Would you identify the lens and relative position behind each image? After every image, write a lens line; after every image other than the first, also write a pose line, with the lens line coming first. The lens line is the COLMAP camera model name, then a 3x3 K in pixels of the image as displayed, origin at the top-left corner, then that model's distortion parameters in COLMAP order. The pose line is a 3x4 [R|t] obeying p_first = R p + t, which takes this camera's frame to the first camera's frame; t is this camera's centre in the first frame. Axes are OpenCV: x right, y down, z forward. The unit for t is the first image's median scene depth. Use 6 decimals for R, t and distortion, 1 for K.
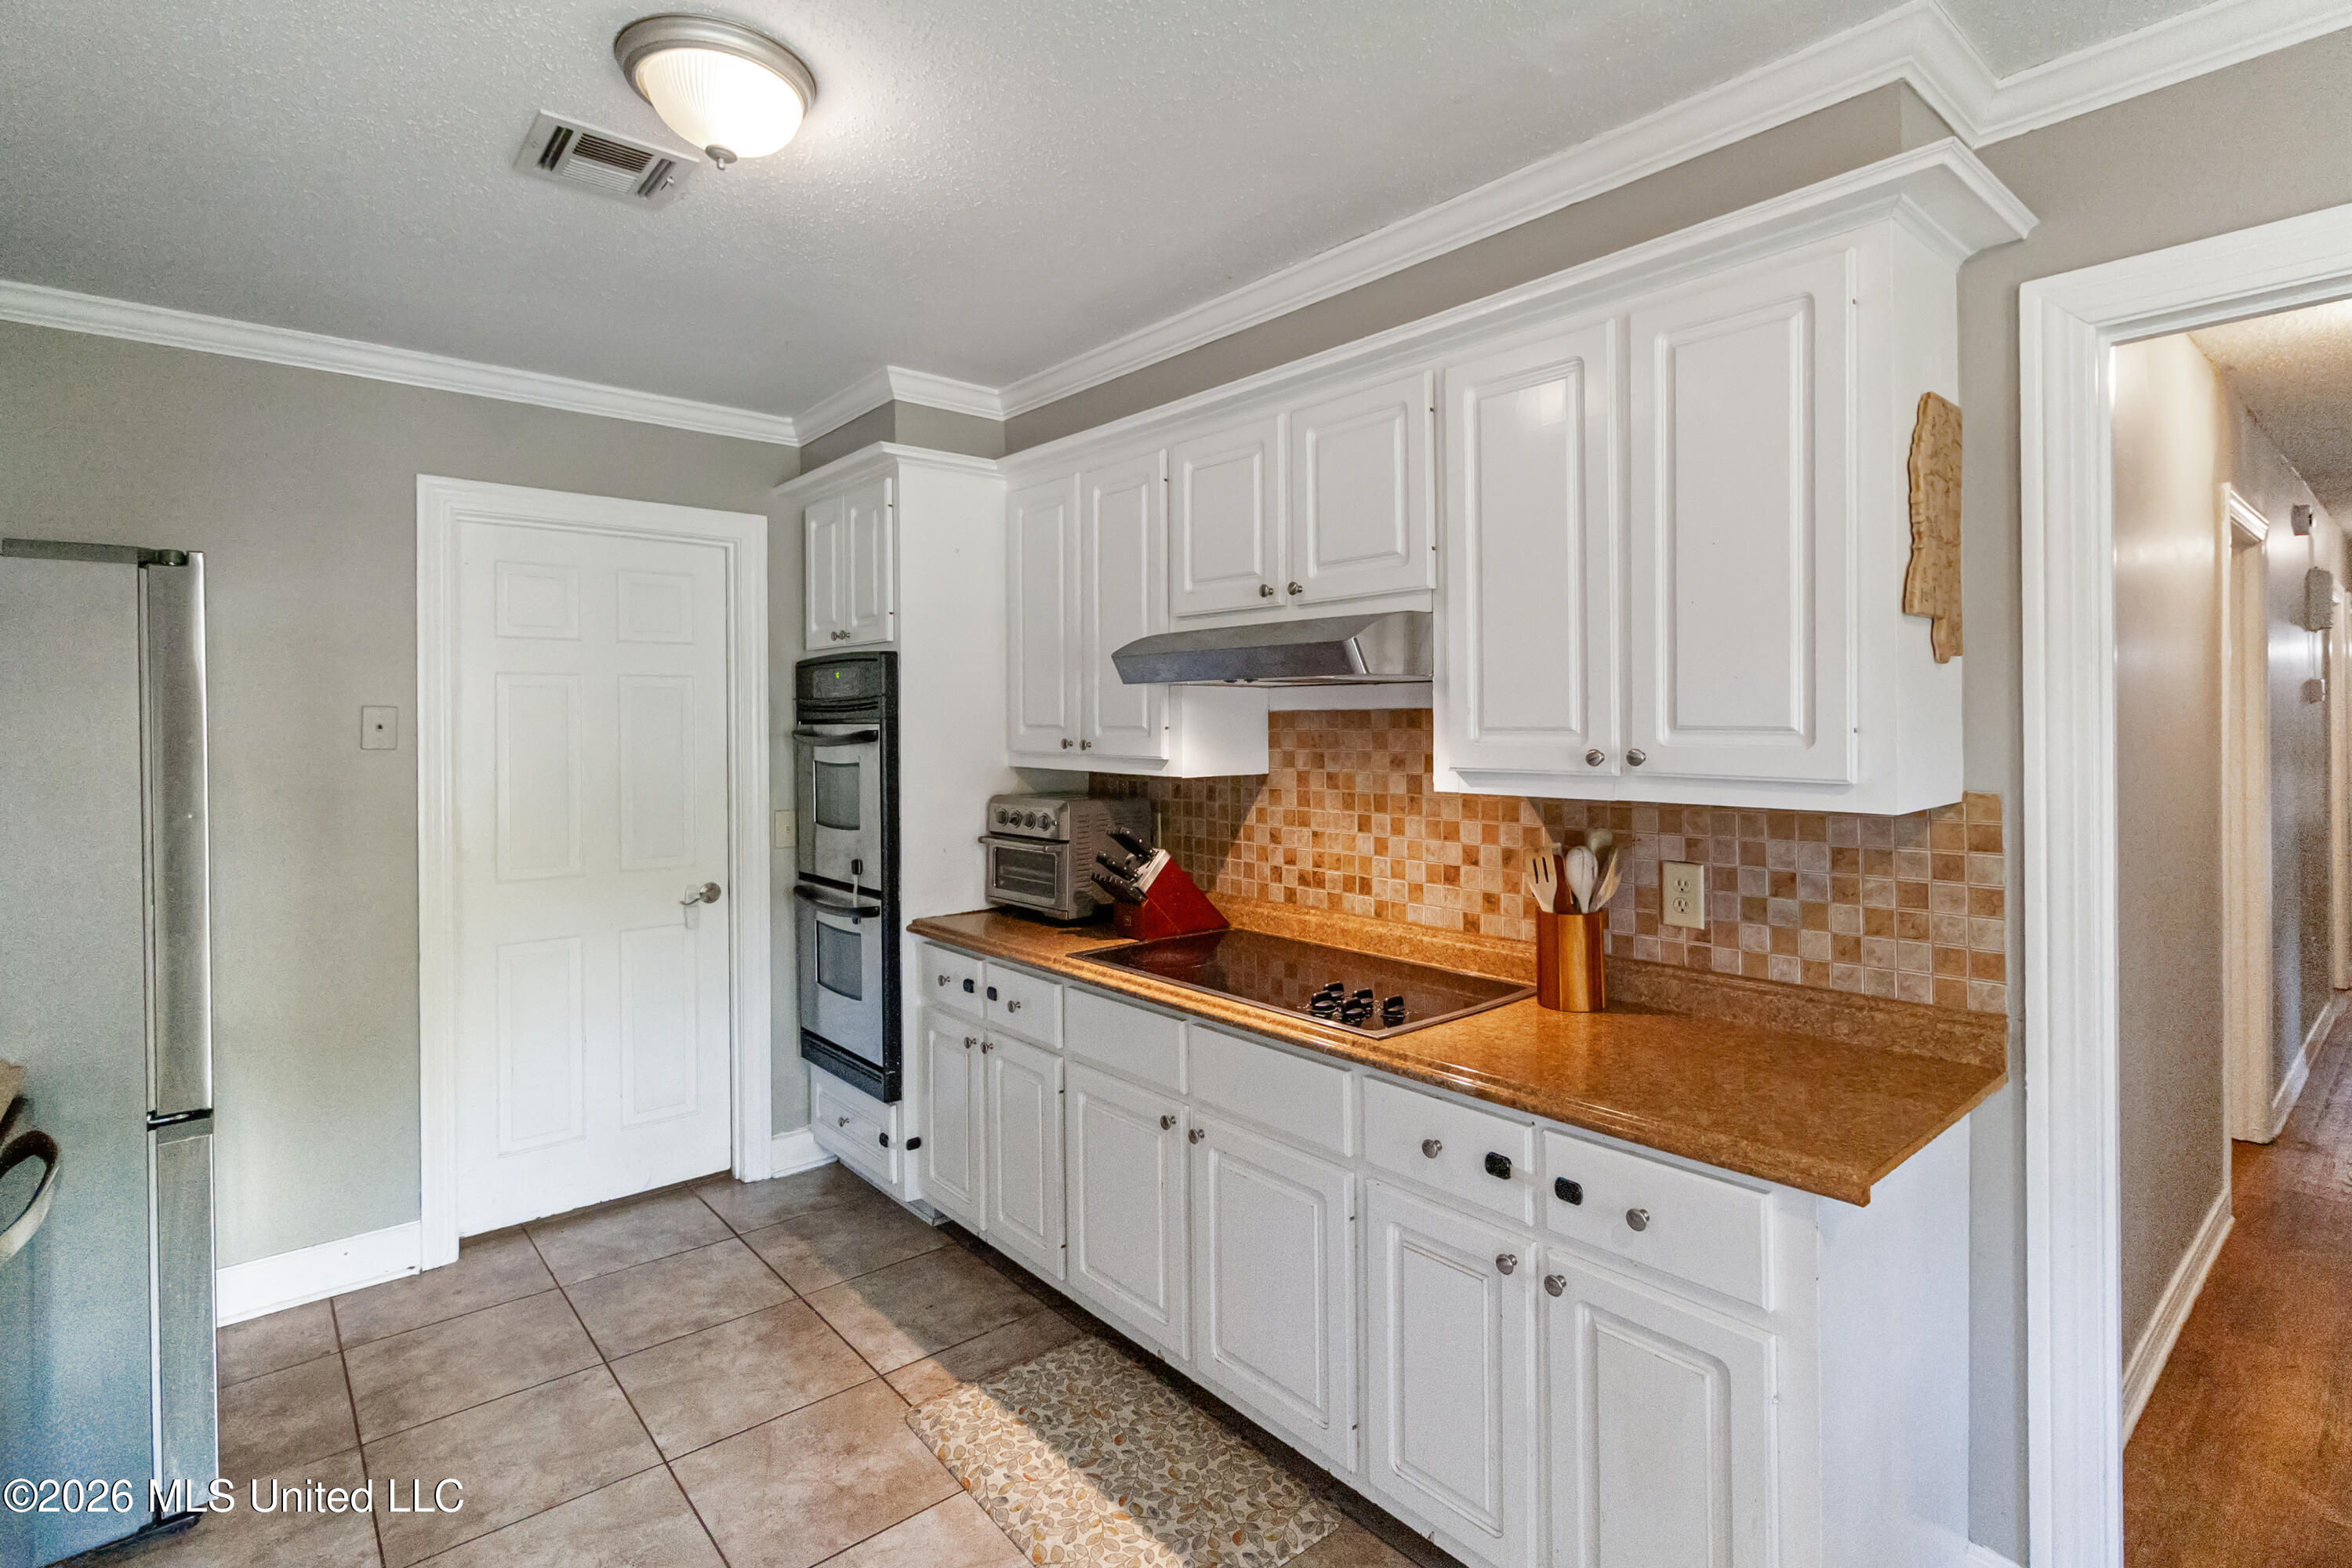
lens RADIAL K [[1134.3, 0, 1197.3], [0, 1134.3, 713.4], [0, 0, 1]] dist [0.004385, 0.000593]
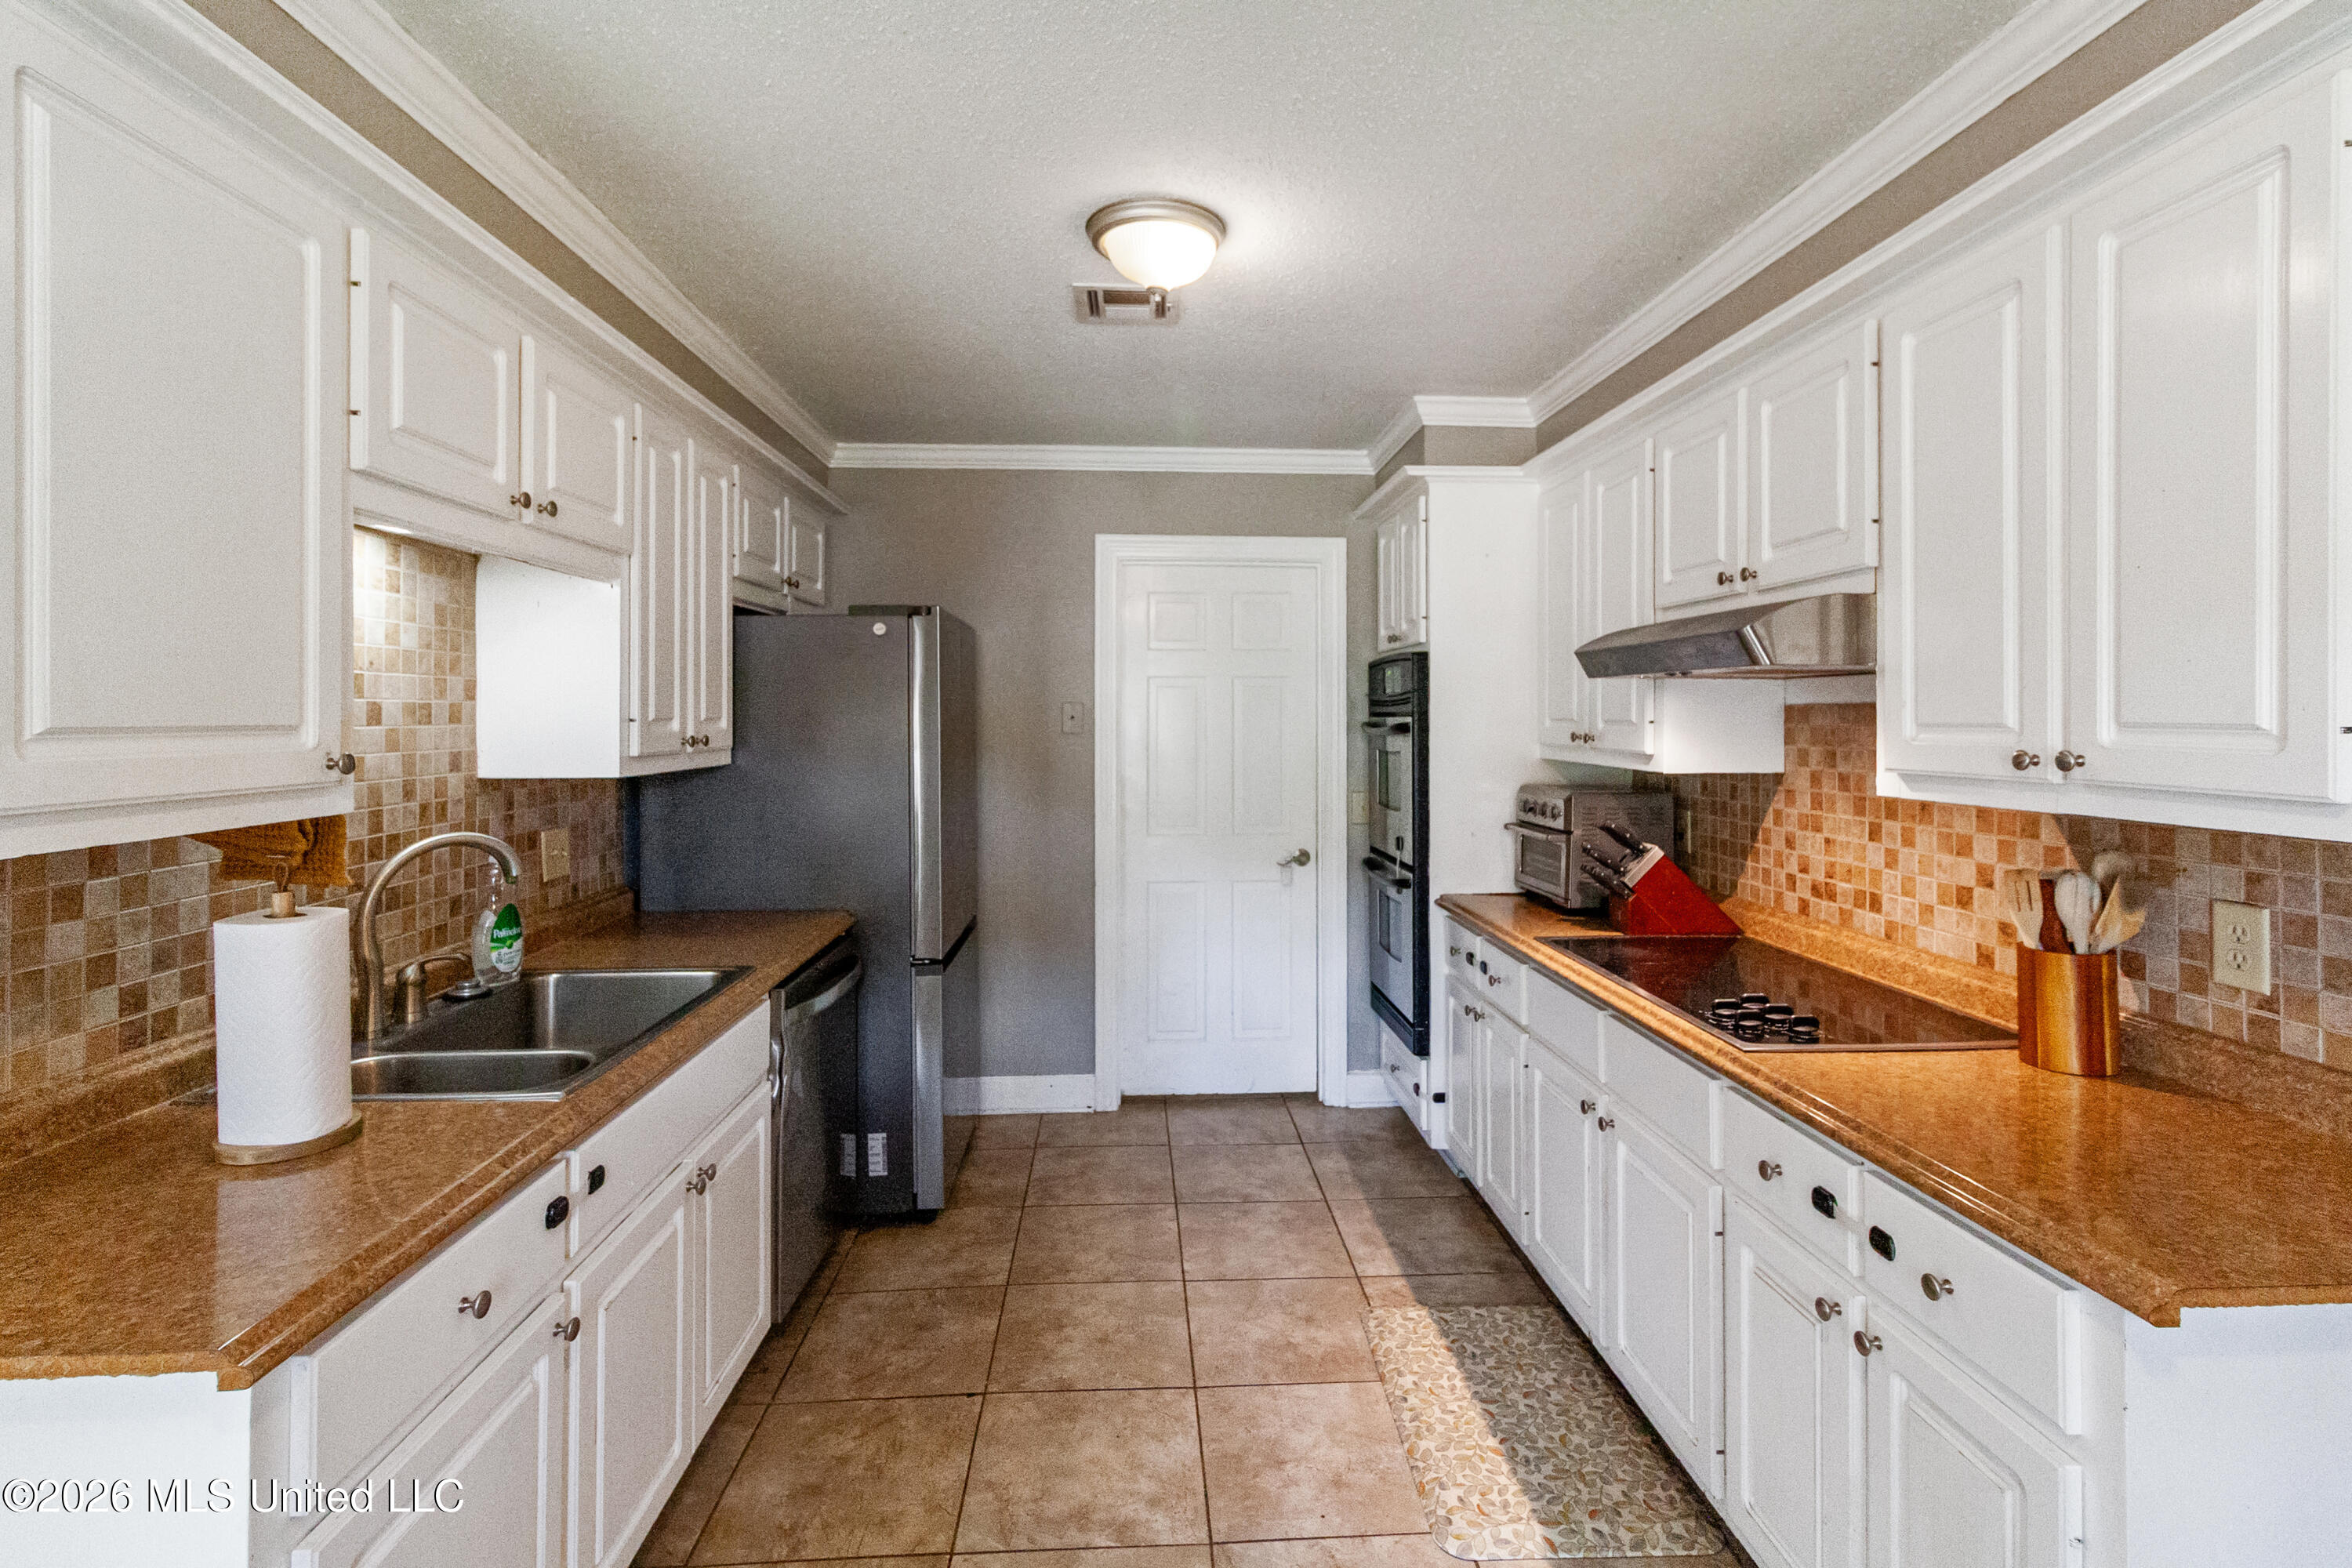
lens RADIAL K [[1134.3, 0, 1193.6], [0, 1134.3, 706.6], [0, 0, 1]] dist [0.004385, 0.000593]
pose [[0.793229, -0.001194, -0.608922, 0.296303], [0.000785, 0.999999, -0.000938, 0.000109], [0.608922, 0.000266, 0.793230, -0.024634]]
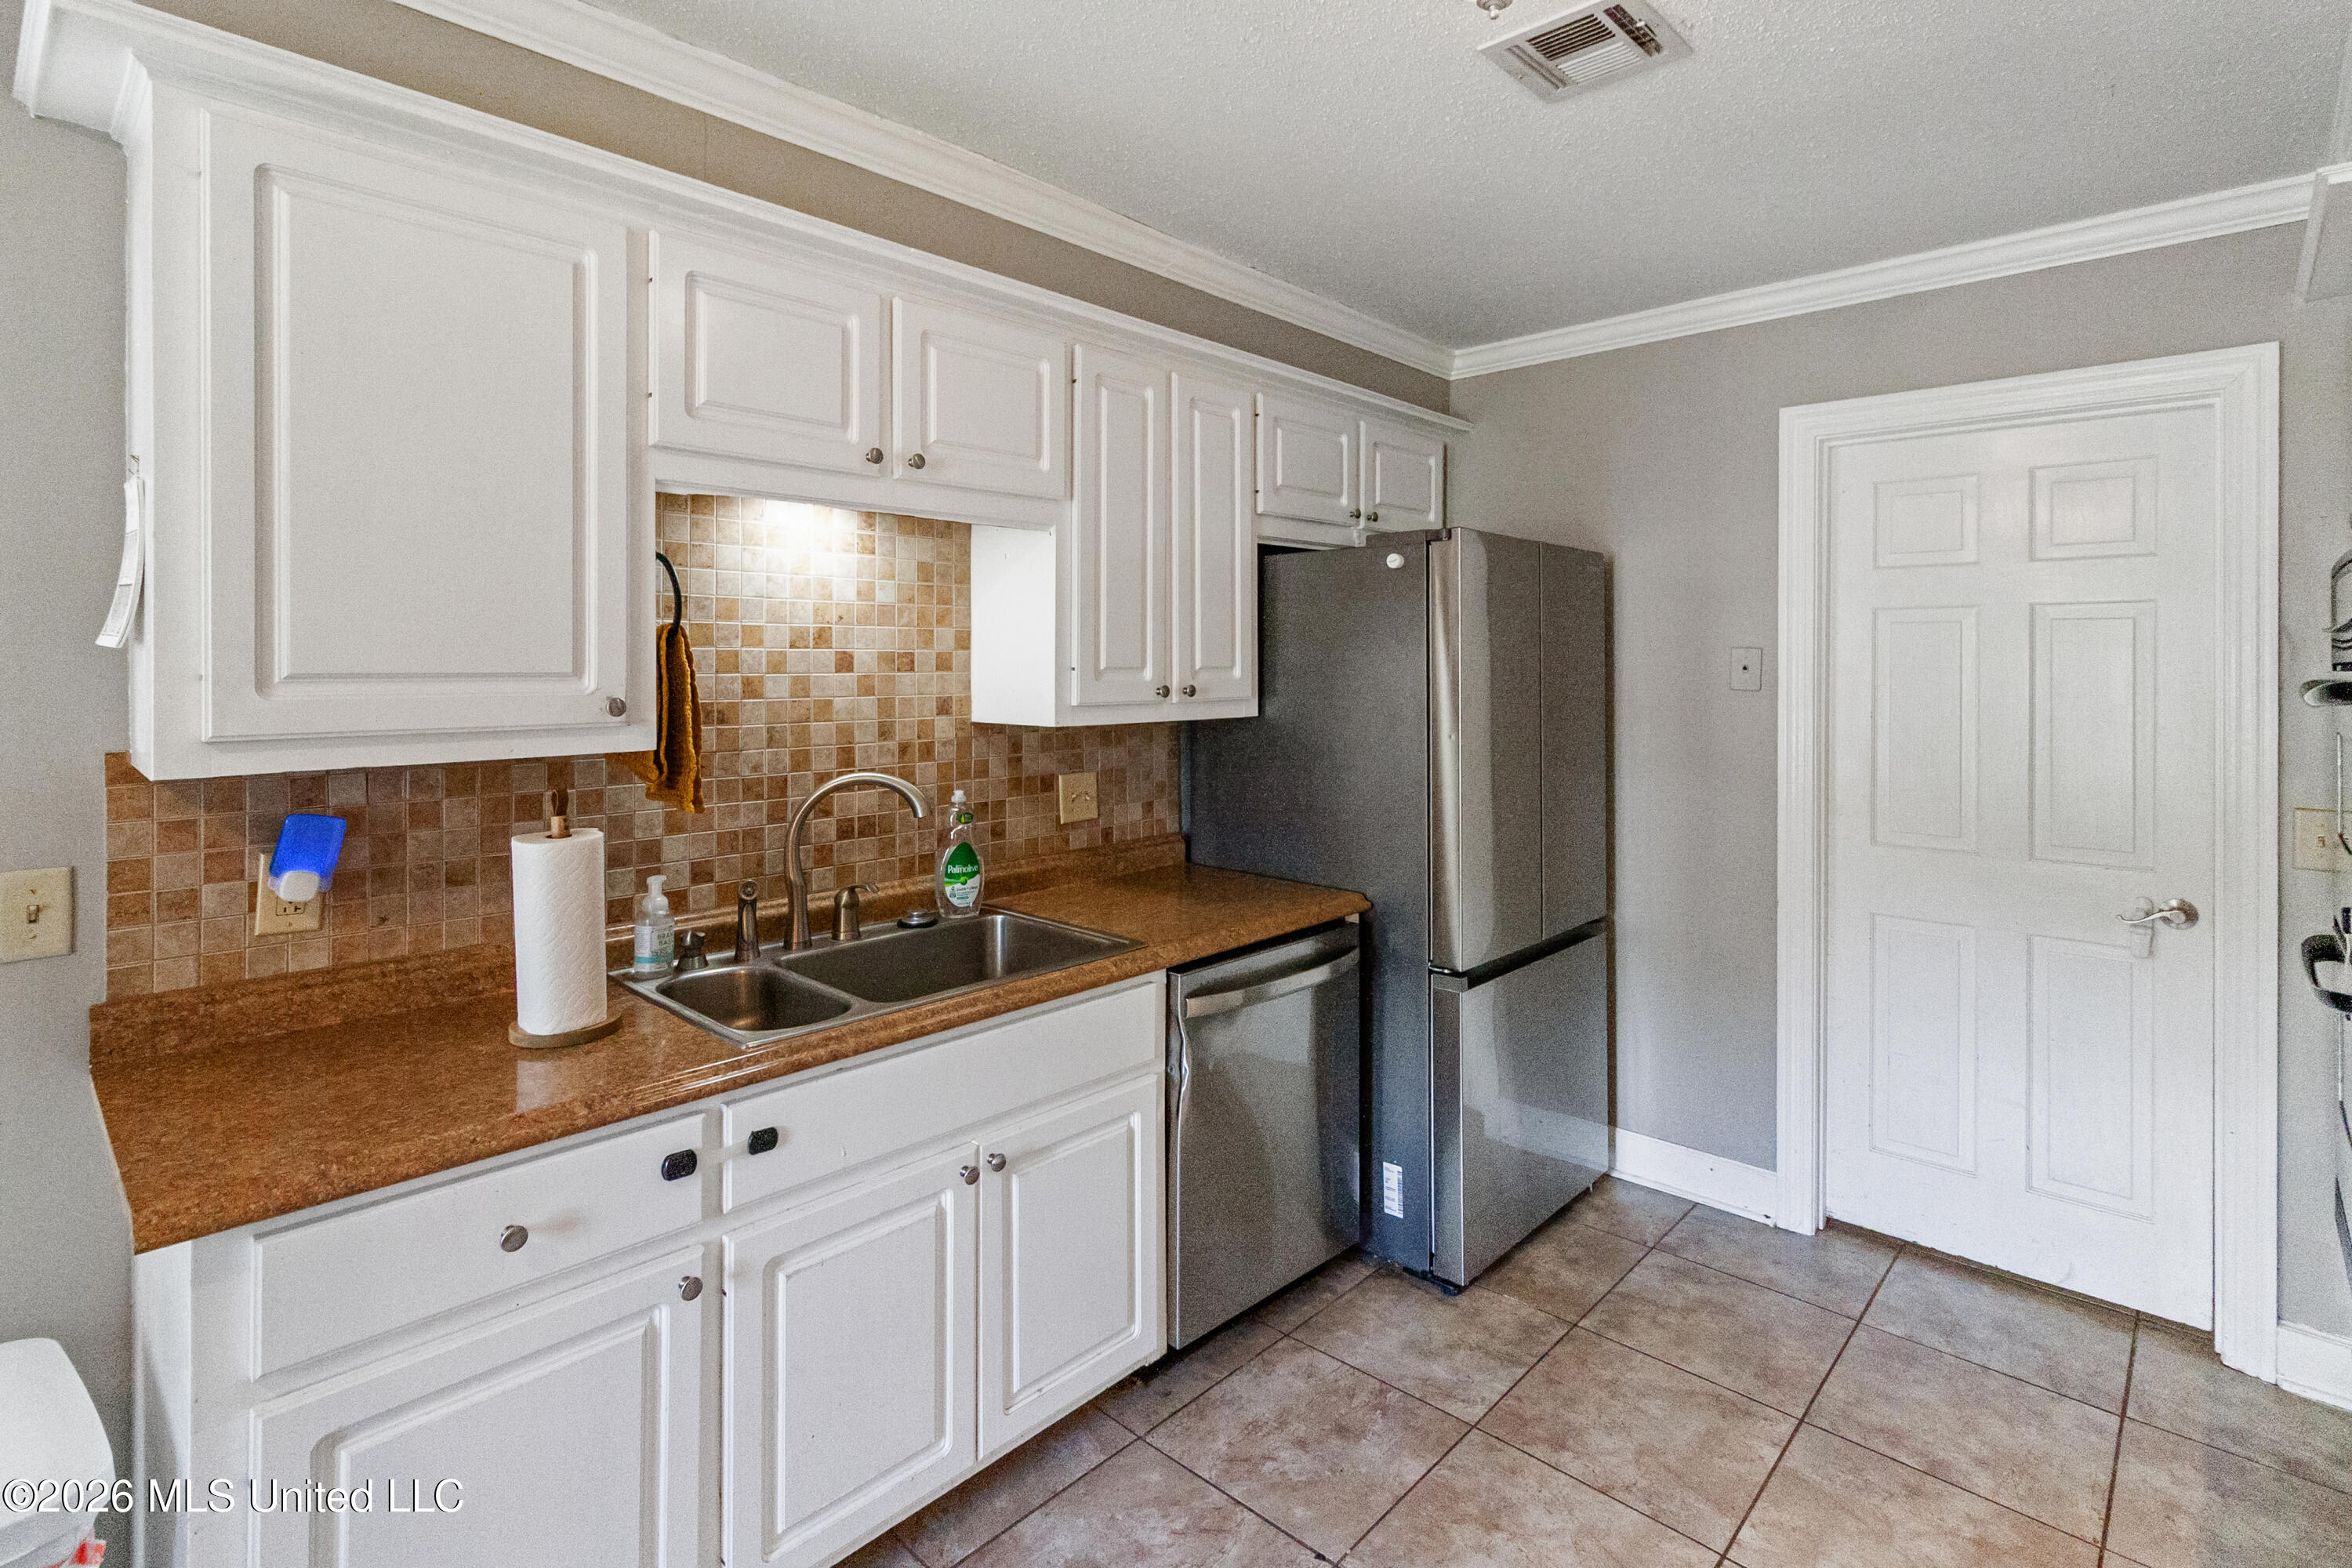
lens RADIAL K [[1134.3, 0, 1168.6], [0, 1134.3, 662.3], [0, 0, 1]] dist [0.004385, 0.000593]
pose [[0.098868, 0.002681, -0.995097, 0.278868], [0.003750, 0.999988, 0.003067, 0.002427], [0.995093, -0.004035, 0.098857, 0.456440]]
